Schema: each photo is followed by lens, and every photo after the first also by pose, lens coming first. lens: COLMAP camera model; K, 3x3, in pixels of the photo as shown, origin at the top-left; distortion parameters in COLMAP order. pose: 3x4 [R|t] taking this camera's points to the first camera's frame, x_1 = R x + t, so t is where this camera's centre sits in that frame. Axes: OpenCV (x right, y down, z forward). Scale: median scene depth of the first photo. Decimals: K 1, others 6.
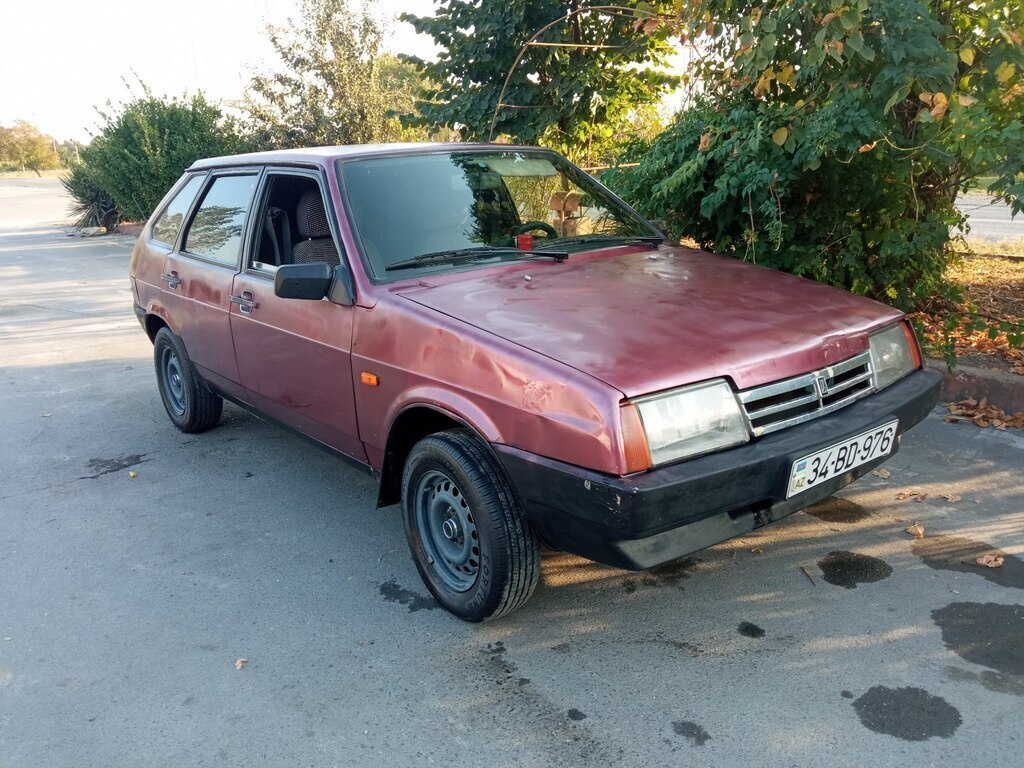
lens RADIAL K [[871.3, 0, 509.1], [0, 871.3, 380.8], [0, 0, 1]] dist [0.068532, -0.123335]
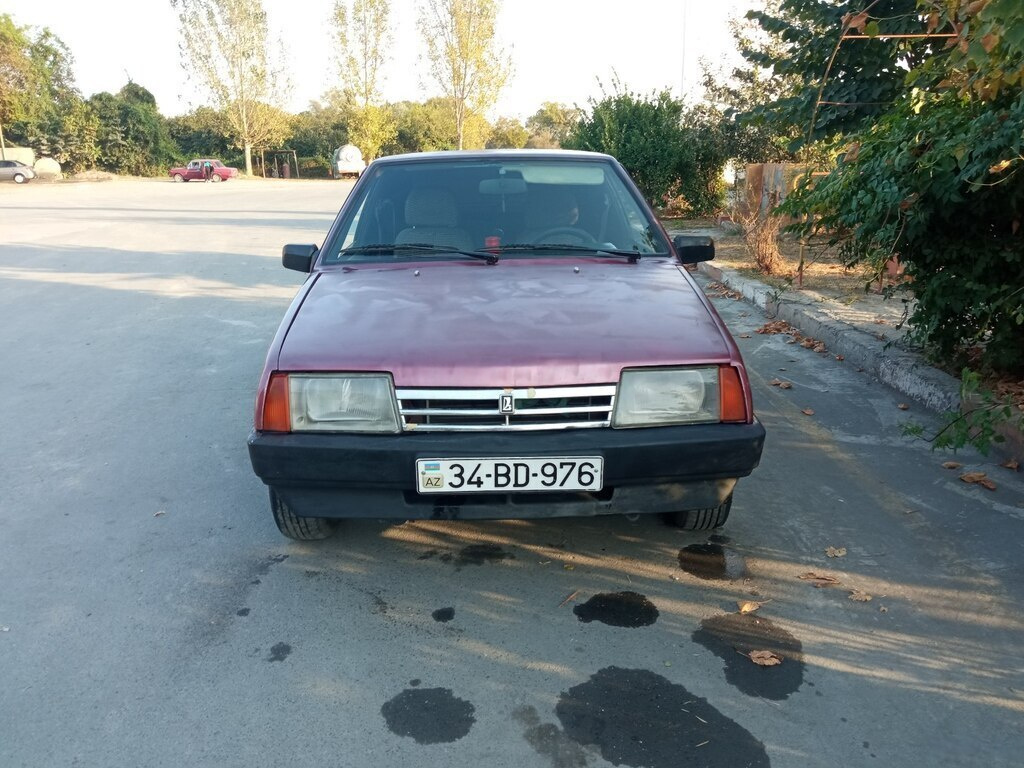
lens RADIAL K [[871.3, 0, 511.8], [0, 871.3, 380.1], [0, 0, 1]] dist [0.068532, -0.123335]
pose [[0.783897, 0.180380, -0.594112, 0.945434], [-0.172253, 0.982489, 0.071018, -0.092320], [0.596519, 0.046666, 0.801241, 0.176529]]
